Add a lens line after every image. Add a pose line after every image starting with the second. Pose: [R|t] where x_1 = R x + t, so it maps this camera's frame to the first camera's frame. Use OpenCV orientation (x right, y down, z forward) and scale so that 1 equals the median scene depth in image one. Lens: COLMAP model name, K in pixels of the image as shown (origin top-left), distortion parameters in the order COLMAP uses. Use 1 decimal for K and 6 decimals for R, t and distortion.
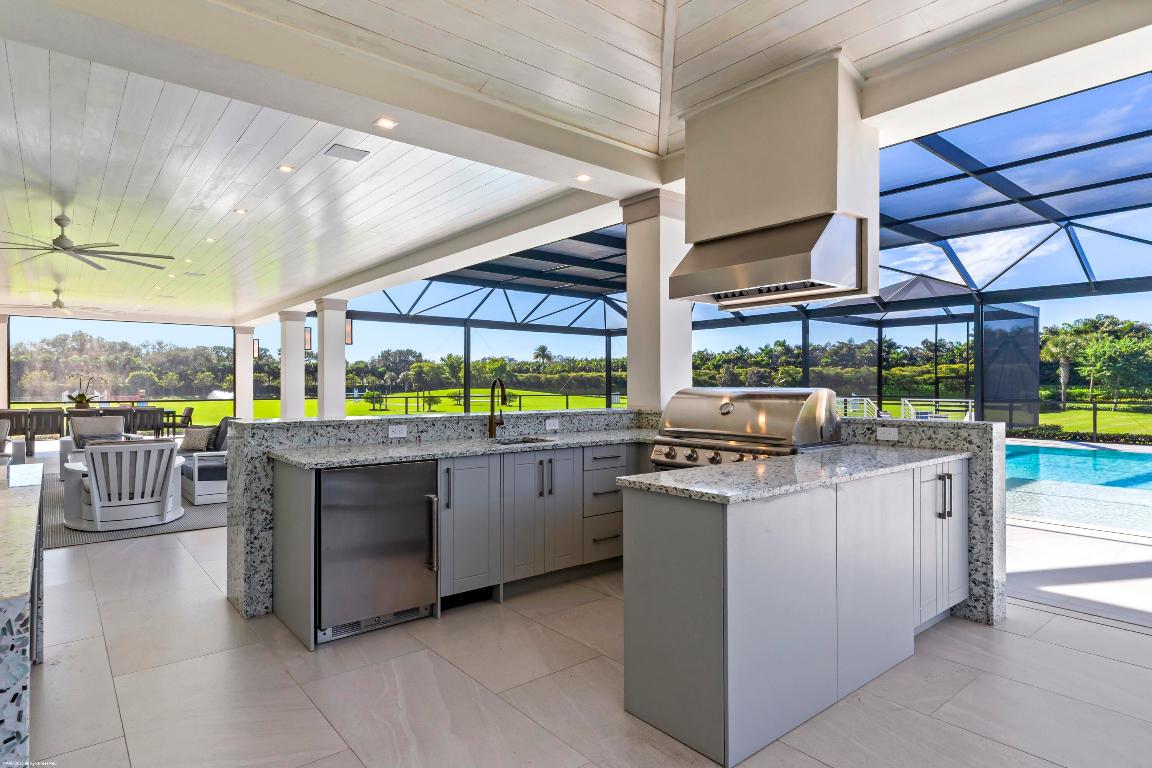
lens RADIAL K [[632.9, 0, 573.3], [0, 632.9, 381.1], [0, 0, 1]] dist [0.024385, 0.000619]
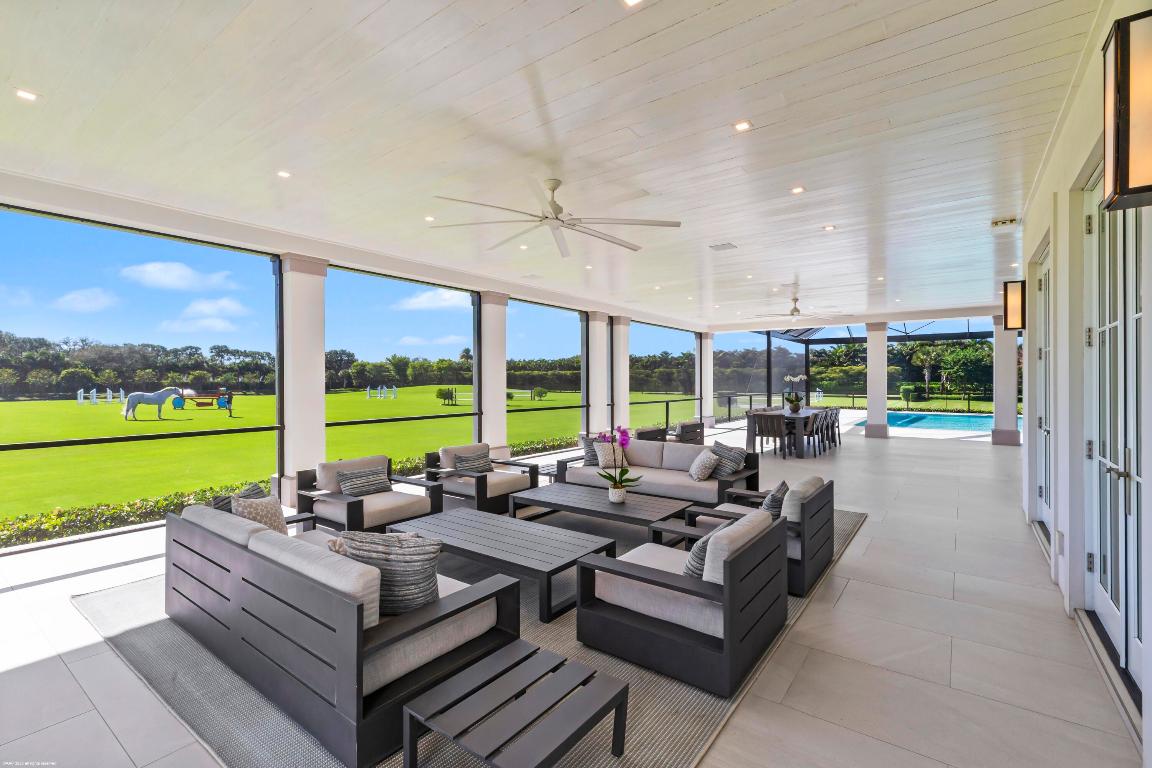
lens RADIAL K [[509.2, 0, 579.0], [0, 509.2, 385.6], [0, 0, 1]] dist [-0.006431, -0.000142]
pose [[0.967361, -0.002299, 0.253394, -0.300990], [-0.001125, 0.999910, 0.013364, 0.000637], [-0.253402, -0.013213, 0.967271, 0.111404]]
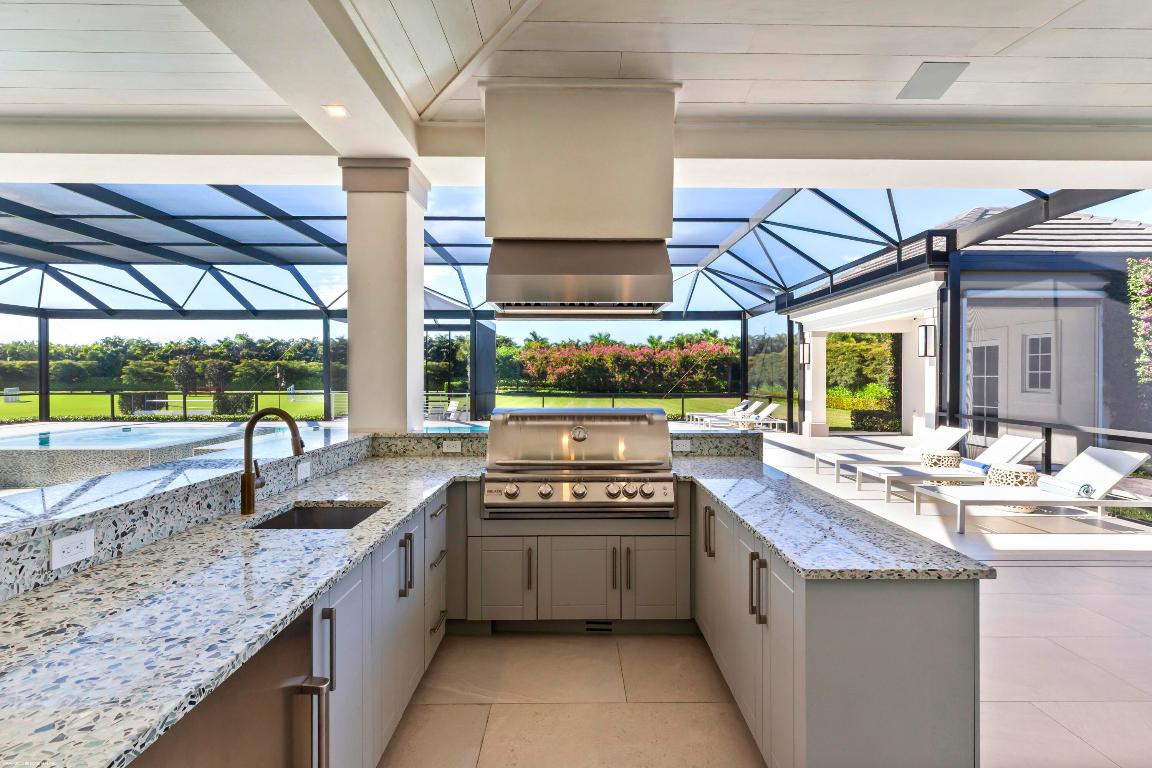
lens RADIAL K [[548.7, 0, 578.5], [0, 548.7, 377.6], [0, 0, 1]] dist [0.009712, 0.001033]
pose [[0.628993, -0.002377, 0.777407, -0.034888], [-0.004770, 0.999965, 0.006917, -0.003988], [-0.777396, -0.008059, 0.628959, 0.049643]]
